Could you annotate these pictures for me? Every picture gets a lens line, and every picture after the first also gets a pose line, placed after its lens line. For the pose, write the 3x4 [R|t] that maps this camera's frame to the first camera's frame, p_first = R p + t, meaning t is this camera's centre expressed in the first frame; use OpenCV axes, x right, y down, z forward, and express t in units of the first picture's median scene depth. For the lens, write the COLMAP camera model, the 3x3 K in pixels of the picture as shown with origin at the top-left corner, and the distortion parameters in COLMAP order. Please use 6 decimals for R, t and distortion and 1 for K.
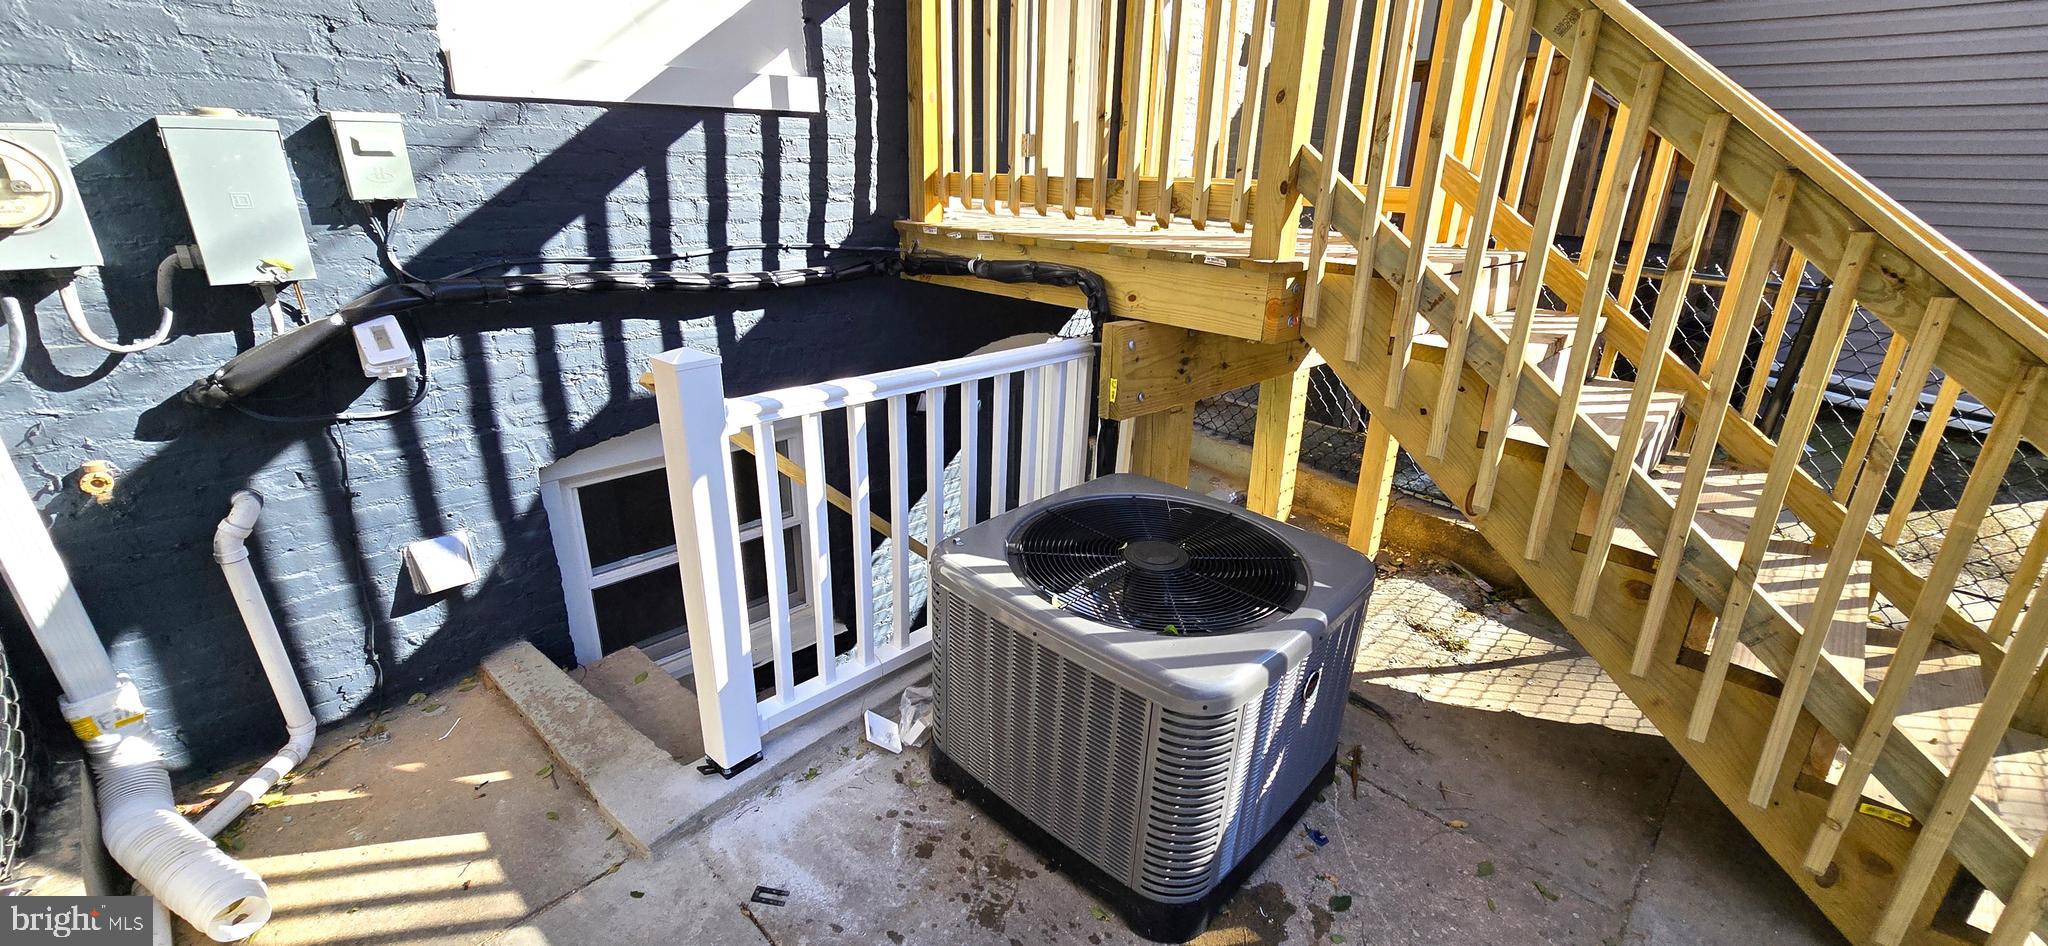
lens RADIAL K [[839.4, 0, 1035.8], [0, 839.4, 475.0], [0, 0, 1]] dist [-0.002661, -0.000012]
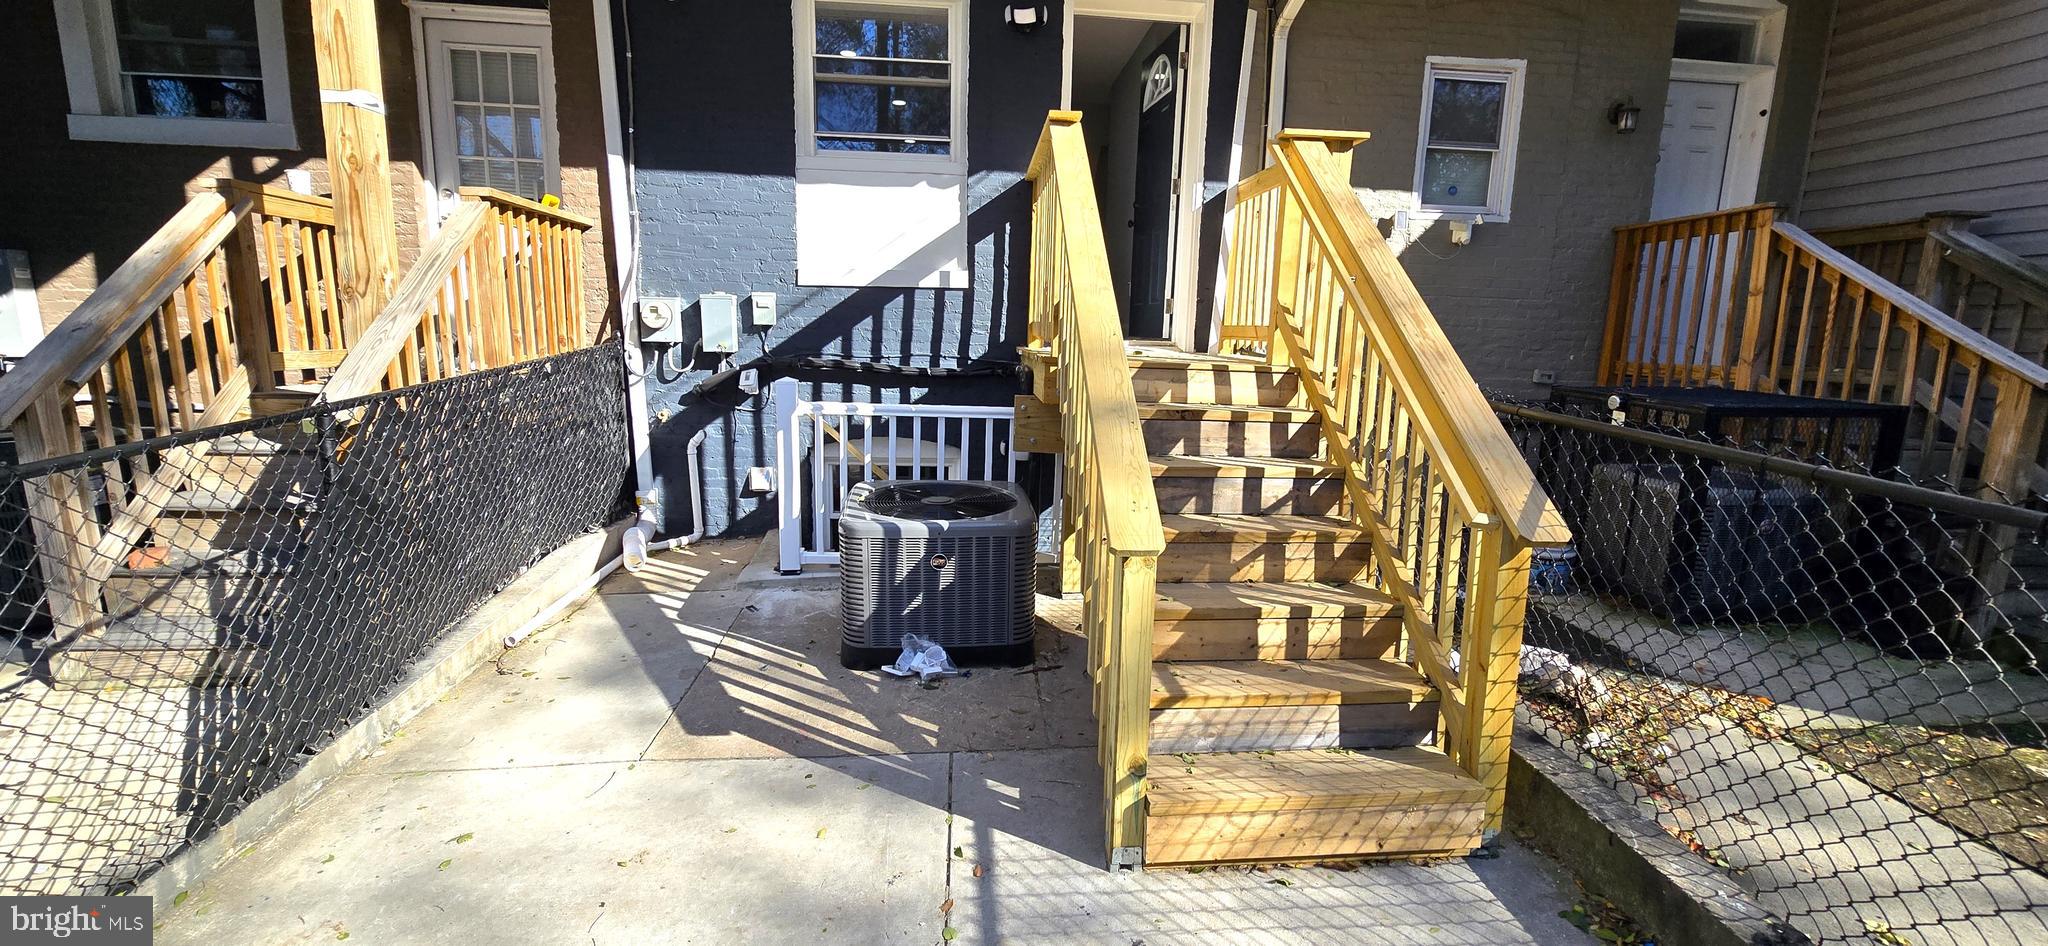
lens RADIAL K [[839.4, 0, 1035.8], [0, 839.4, 475.0], [0, 0, 1]] dist [-0.002661, -0.000012]
pose [[0.760292, 0.110525, -0.640109, 1.344966], [-0.235451, 0.965297, -0.112984, 0.178944], [0.605408, 0.236615, 0.759931, -0.285356]]
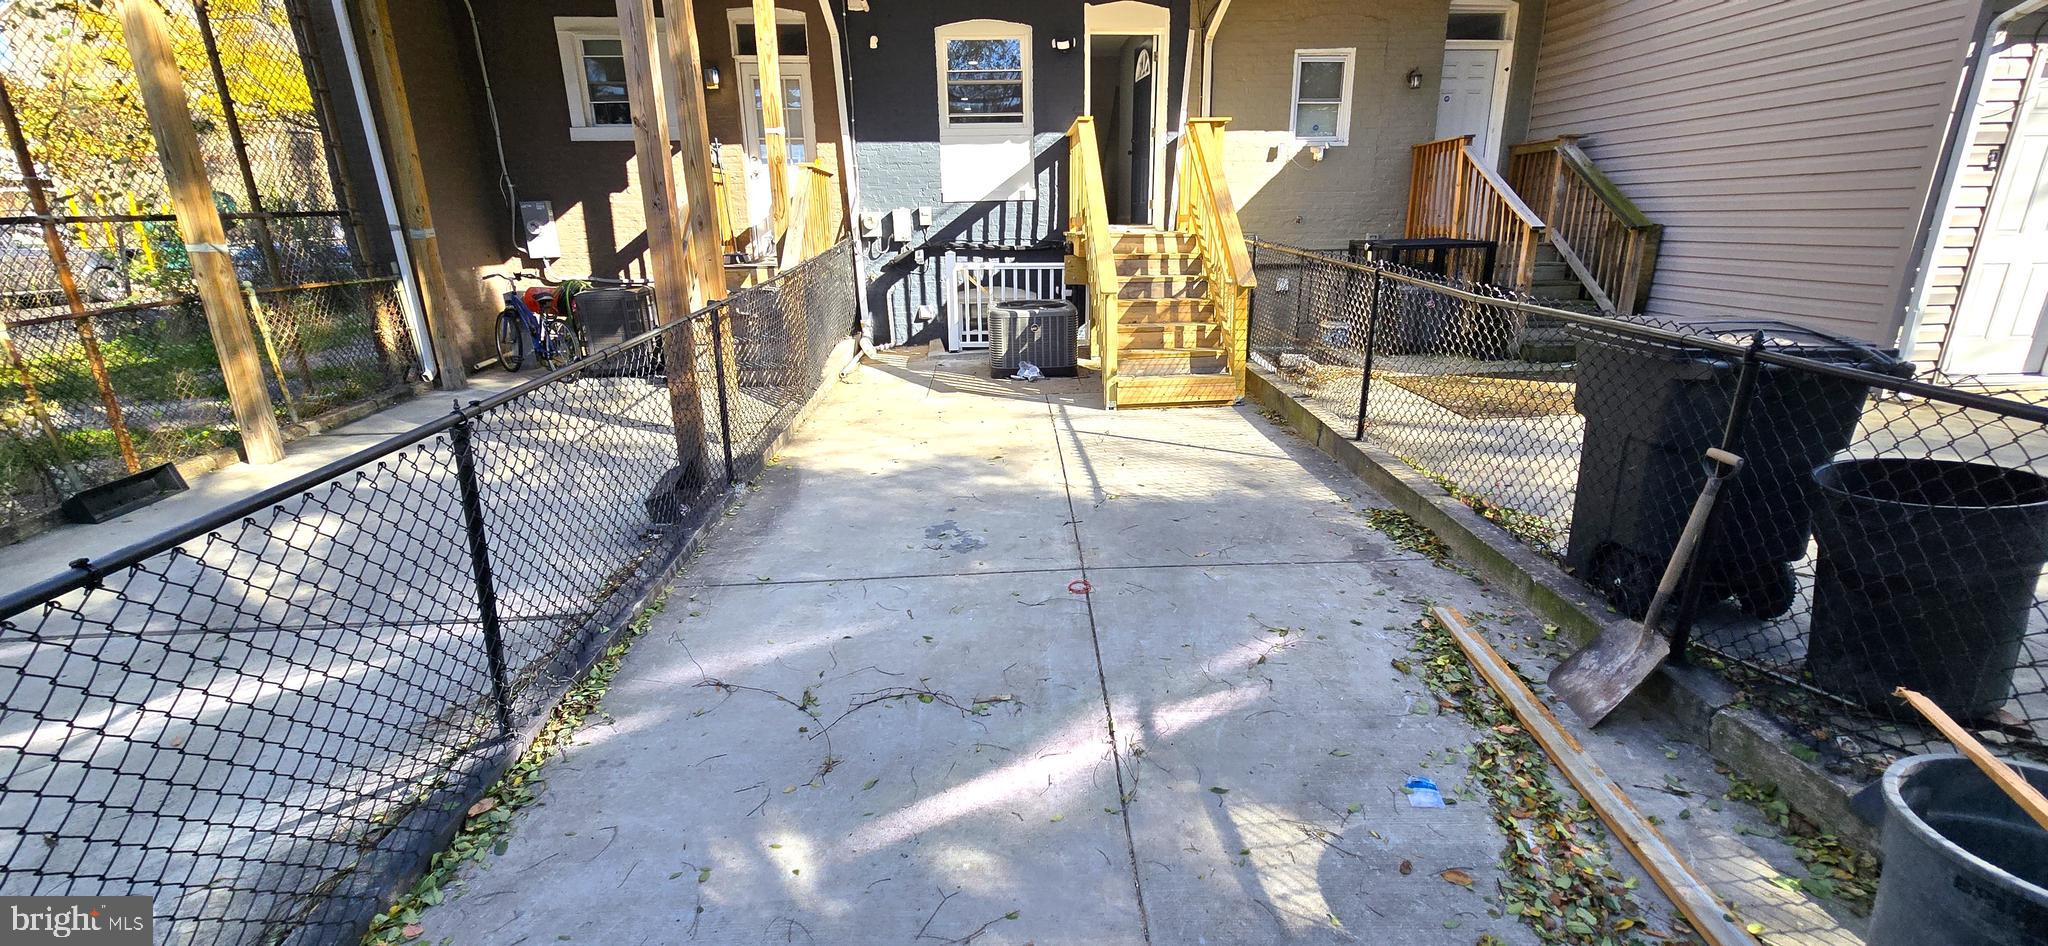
lens RADIAL K [[833.2, 0, 1037.4], [0, 833.2, 468.5], [0, 0, 1]] dist [-0.000861, 0.000544]
pose [[0.734136, 0.162478, -0.659276, 2.607518], [-0.208261, 0.978031, 0.009127, 0.727393], [0.646275, 0.130601, 0.751846, -1.681038]]
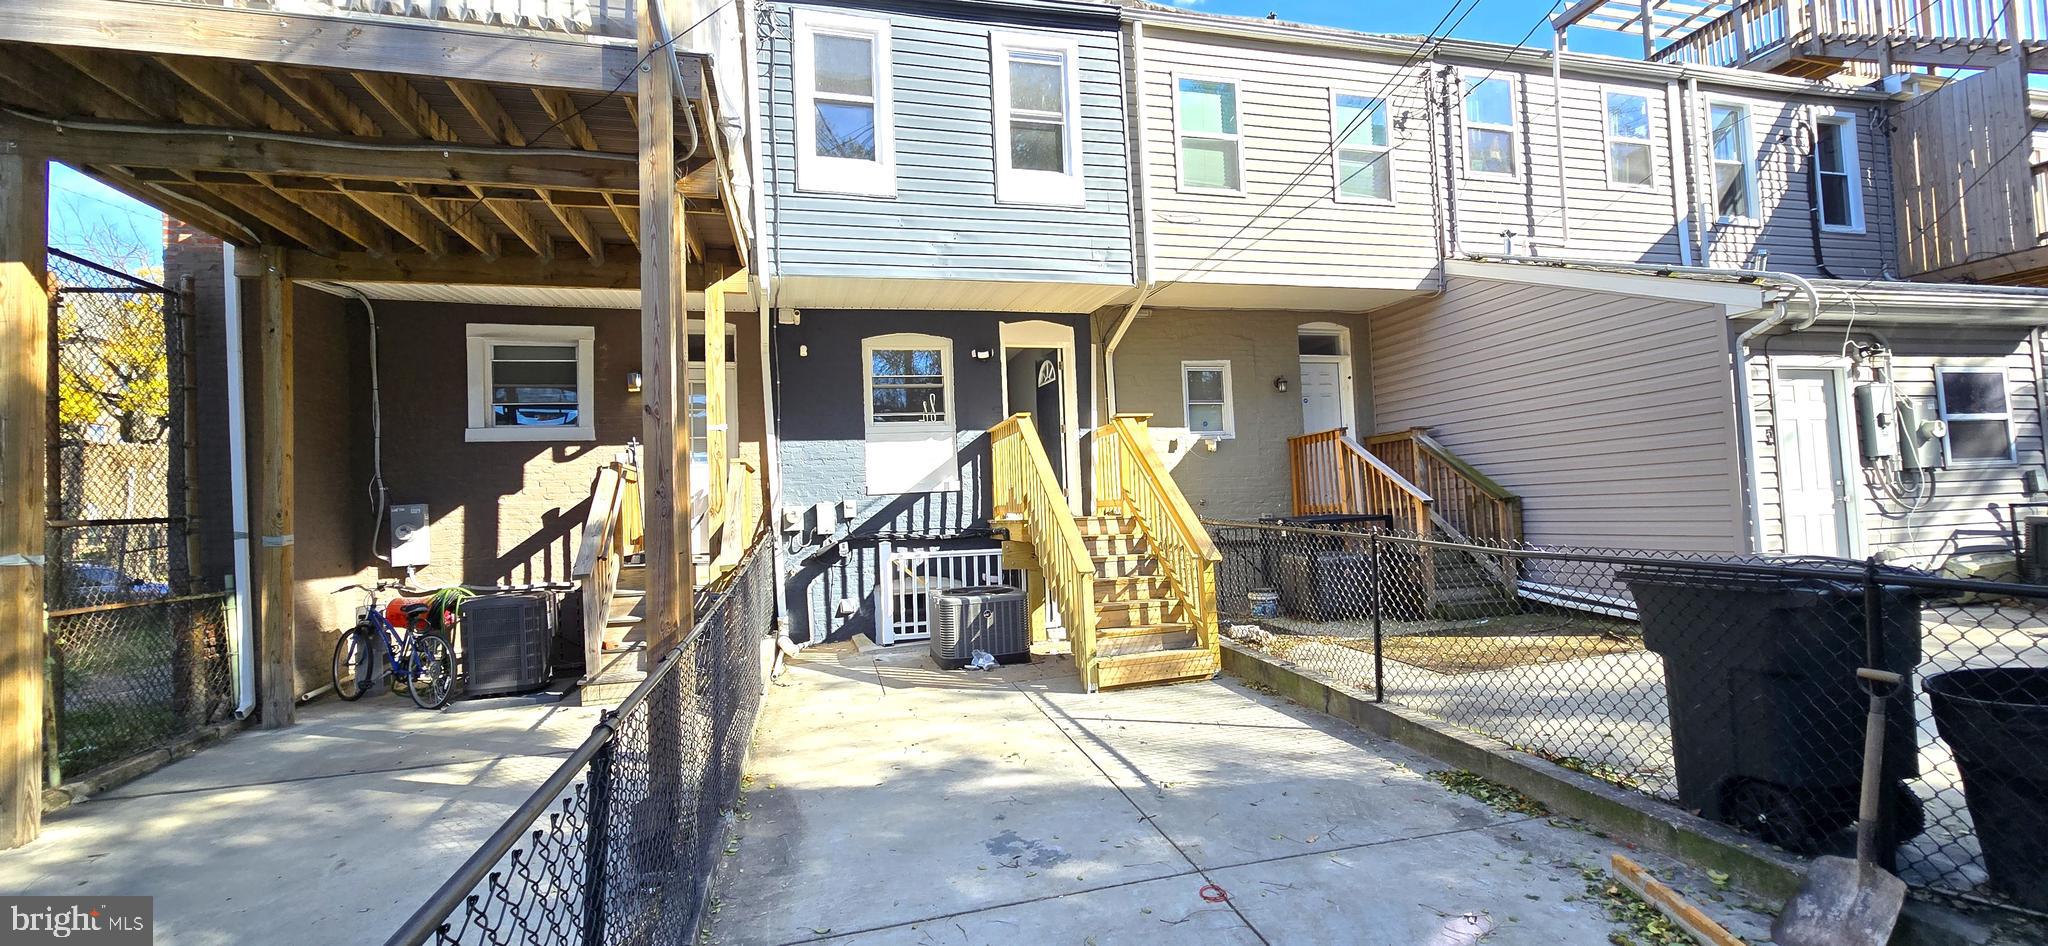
lens RADIAL K [[833.2, 0, 1037.4], [0, 833.2, 468.5], [0, 0, 1]] dist [-0.000861, 0.000544]
pose [[0.854733, -0.086769, -0.511764, 2.168073], [-0.121358, 0.925198, -0.359555, 0.828014], [0.504681, 0.369430, 0.780268, -1.888238]]
